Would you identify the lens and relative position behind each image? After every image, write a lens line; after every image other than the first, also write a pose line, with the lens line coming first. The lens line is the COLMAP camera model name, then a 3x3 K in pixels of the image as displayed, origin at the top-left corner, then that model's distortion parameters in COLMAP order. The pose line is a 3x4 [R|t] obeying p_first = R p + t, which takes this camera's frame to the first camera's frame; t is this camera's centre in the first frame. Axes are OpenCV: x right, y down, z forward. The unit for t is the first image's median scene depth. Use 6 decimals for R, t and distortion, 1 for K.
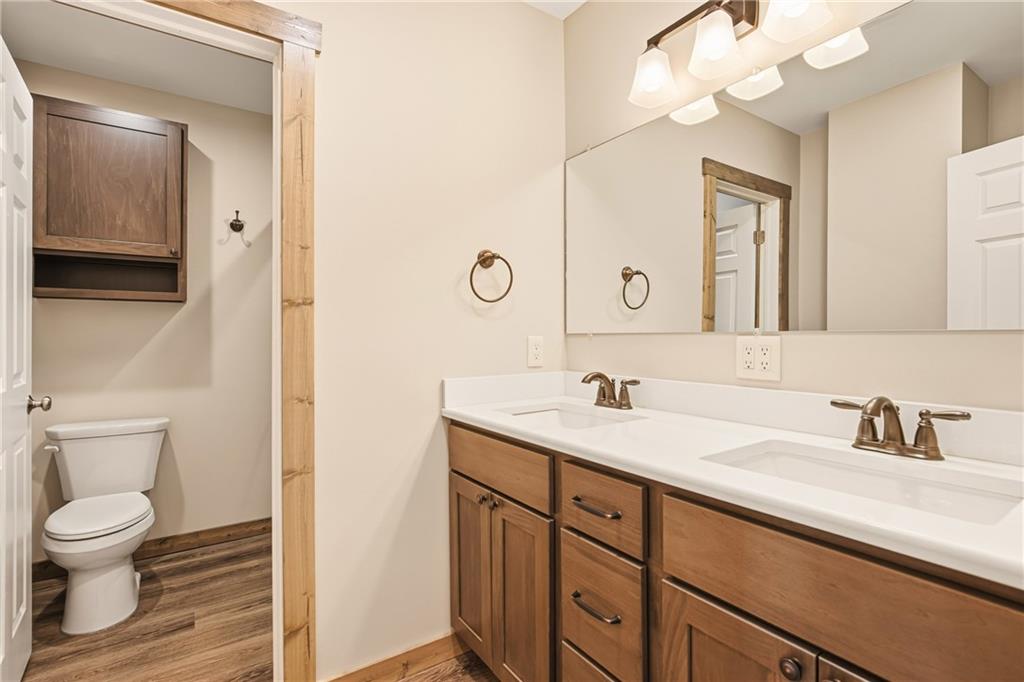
lens RADIAL K [[478.3, 0, 507.7], [0, 478.3, 332.0], [0, 0, 1]] dist [-0.004660, 0.000159]
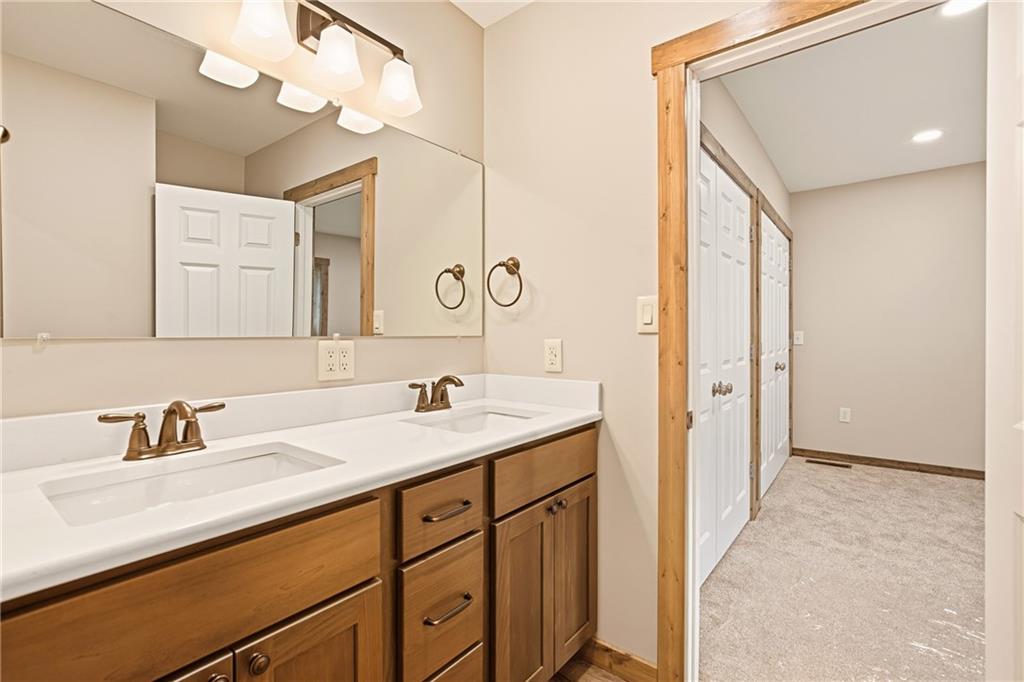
lens RADIAL K [[478.3, 0, 509.3], [0, 478.3, 347.6], [0, 0, 1]] dist [-0.004660, 0.000159]
pose [[-0.305764, -0.014552, 0.951996, -0.656310], [0.000721, 0.999879, 0.015516, 0.008380], [-0.952107, 0.005431, -0.305717, 0.966195]]
